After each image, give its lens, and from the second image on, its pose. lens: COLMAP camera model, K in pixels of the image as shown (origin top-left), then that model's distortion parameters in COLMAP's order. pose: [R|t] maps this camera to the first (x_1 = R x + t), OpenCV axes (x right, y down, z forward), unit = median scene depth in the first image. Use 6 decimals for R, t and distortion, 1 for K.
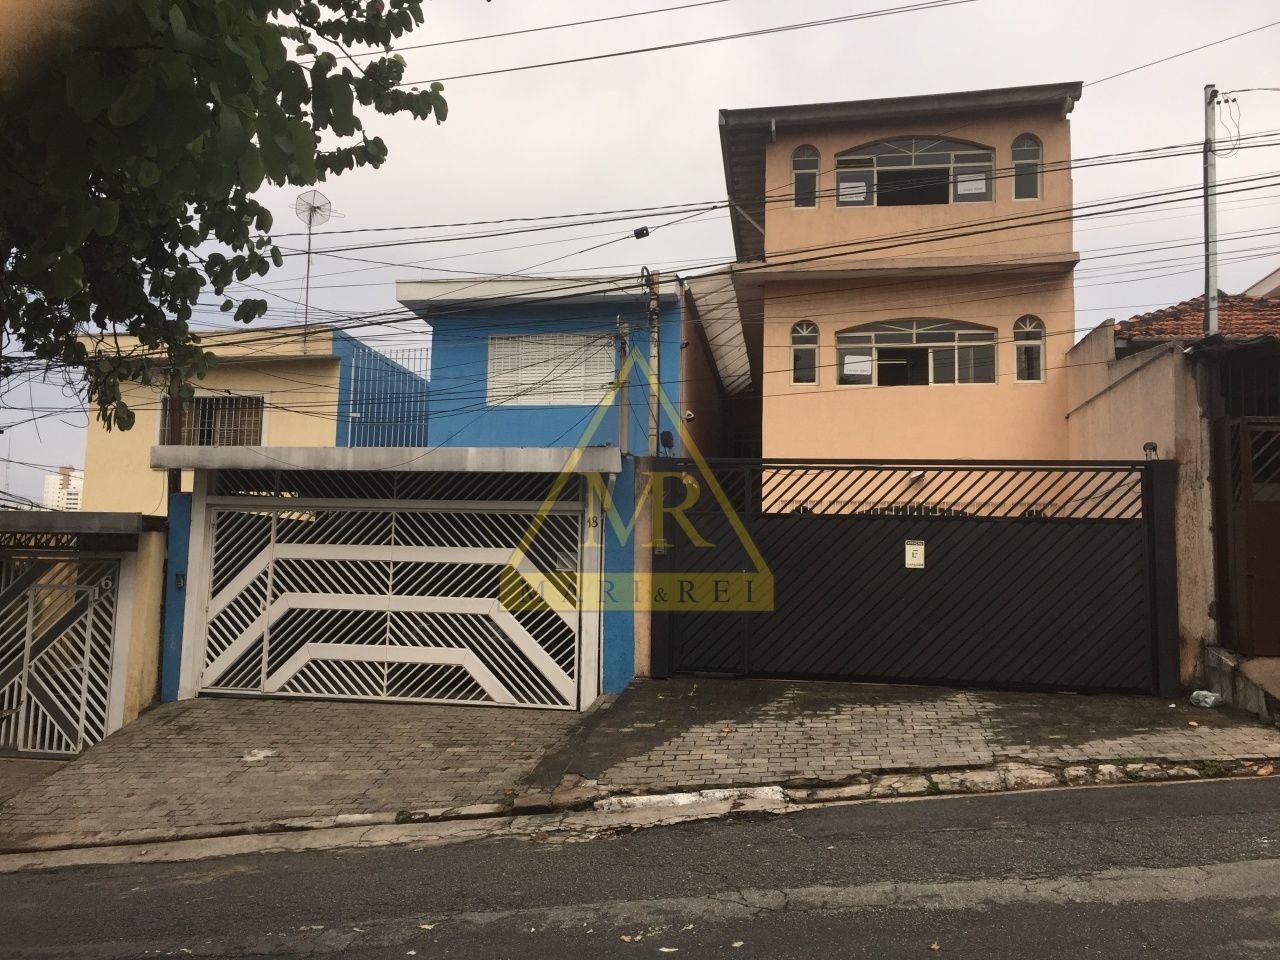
lens RADIAL K [[1084.0, 0, 647.9], [0, 1084.0, 475.2], [0, 0, 1]] dist [0.092211, -0.119132]
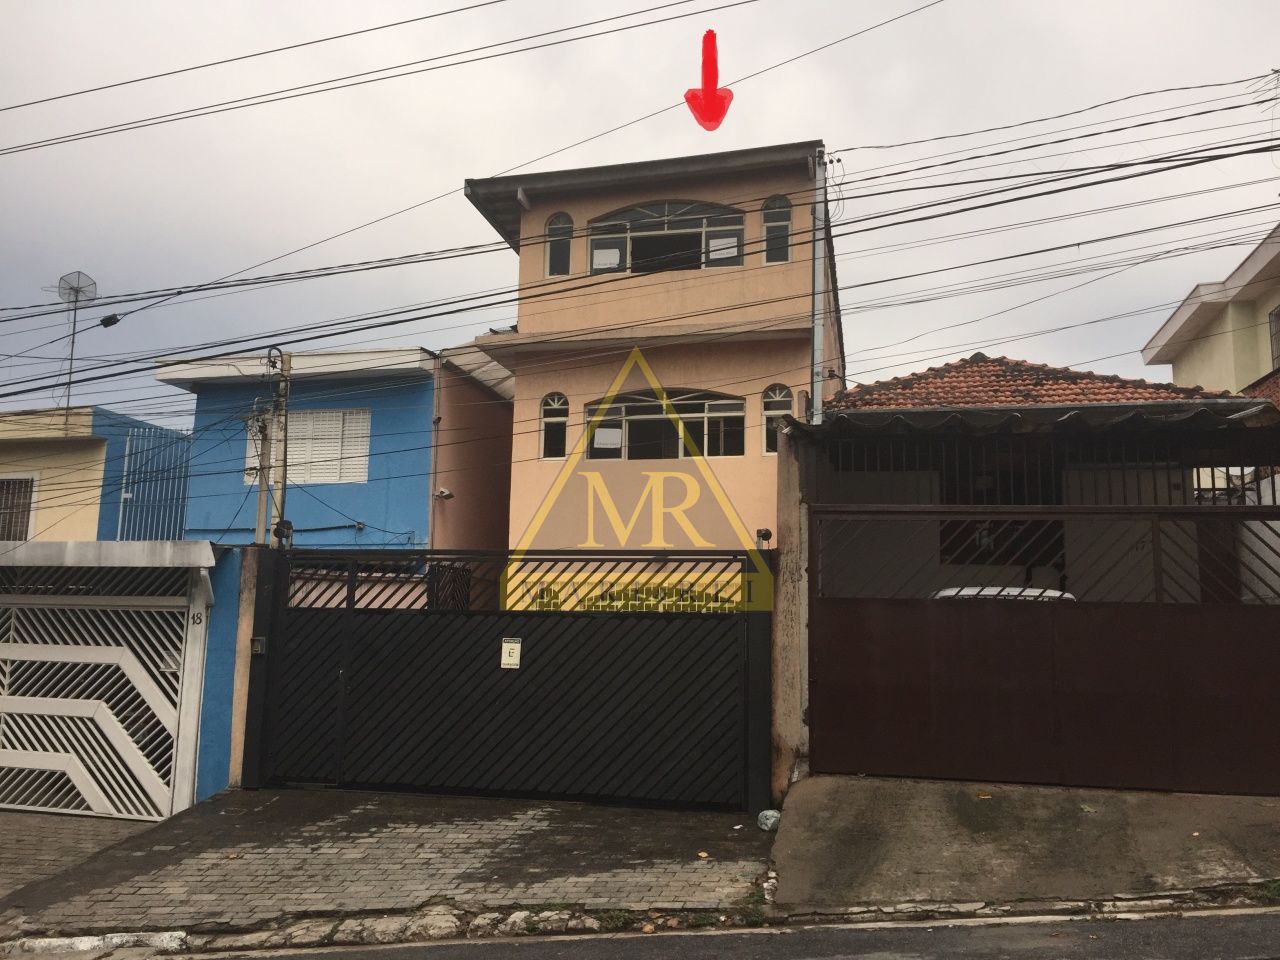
lens RADIAL K [[1084.0, 0, 647.0], [0, 1084.0, 473.9], [0, 0, 1]] dist [0.092211, -0.119132]
pose [[0.996287, -0.014903, -0.084792, 0.409224], [0.010696, 0.998699, -0.049857, -0.029662], [0.085425, 0.048765, 0.995151, 0.077879]]
